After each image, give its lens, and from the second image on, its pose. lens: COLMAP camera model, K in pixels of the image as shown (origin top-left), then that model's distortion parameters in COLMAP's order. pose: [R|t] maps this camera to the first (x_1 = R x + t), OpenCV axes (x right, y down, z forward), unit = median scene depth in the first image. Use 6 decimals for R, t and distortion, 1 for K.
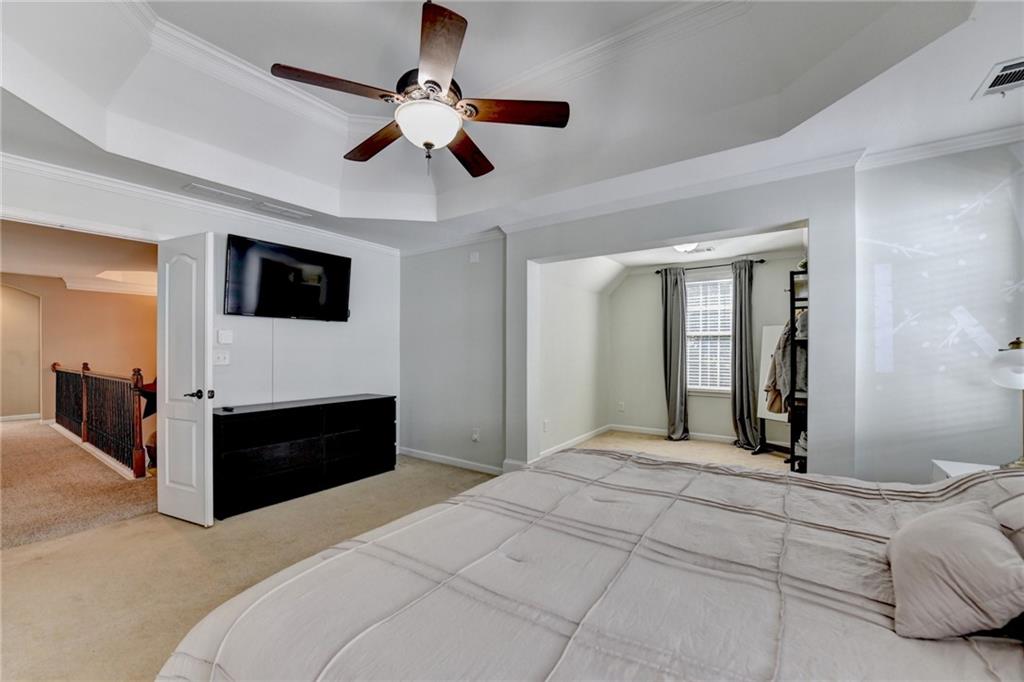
lens RADIAL K [[413.2, 0, 512.1], [0, 413.2, 346.1], [0, 0, 1]] dist [-0.008444, -0.000472]
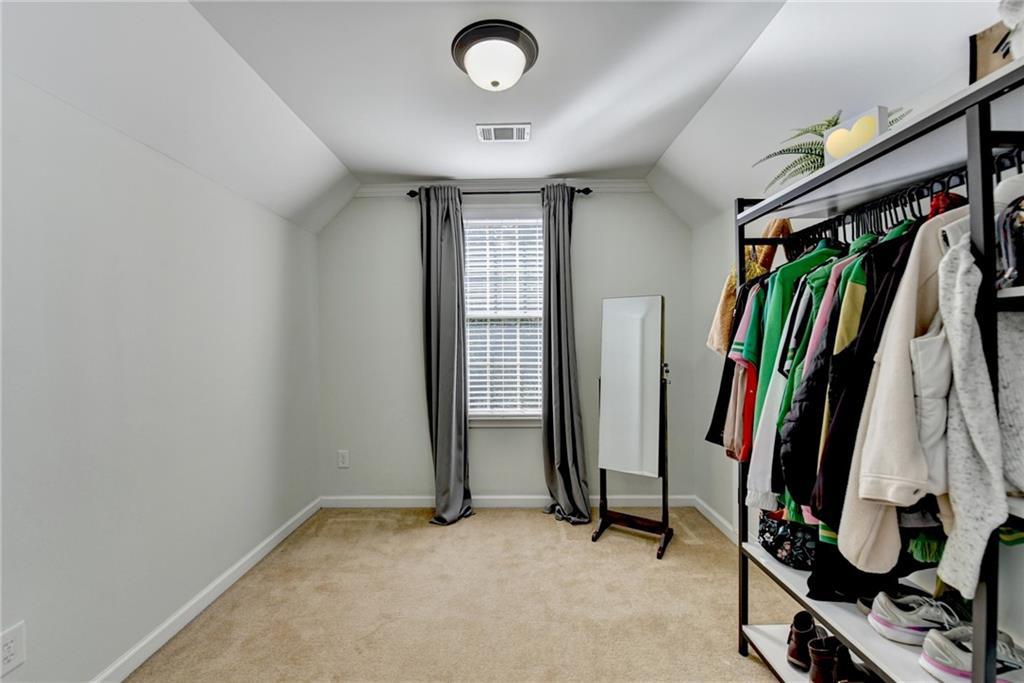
lens RADIAL K [[413.2, 0, 512.6], [0, 413.2, 343.7], [0, 0, 1]] dist [-0.008444, -0.000472]
pose [[0.822939, -0.010173, 0.568038, 0.171760], [0.005990, 0.999939, 0.009230, 0.004287], [-0.568098, -0.004193, 0.822950, 0.536465]]
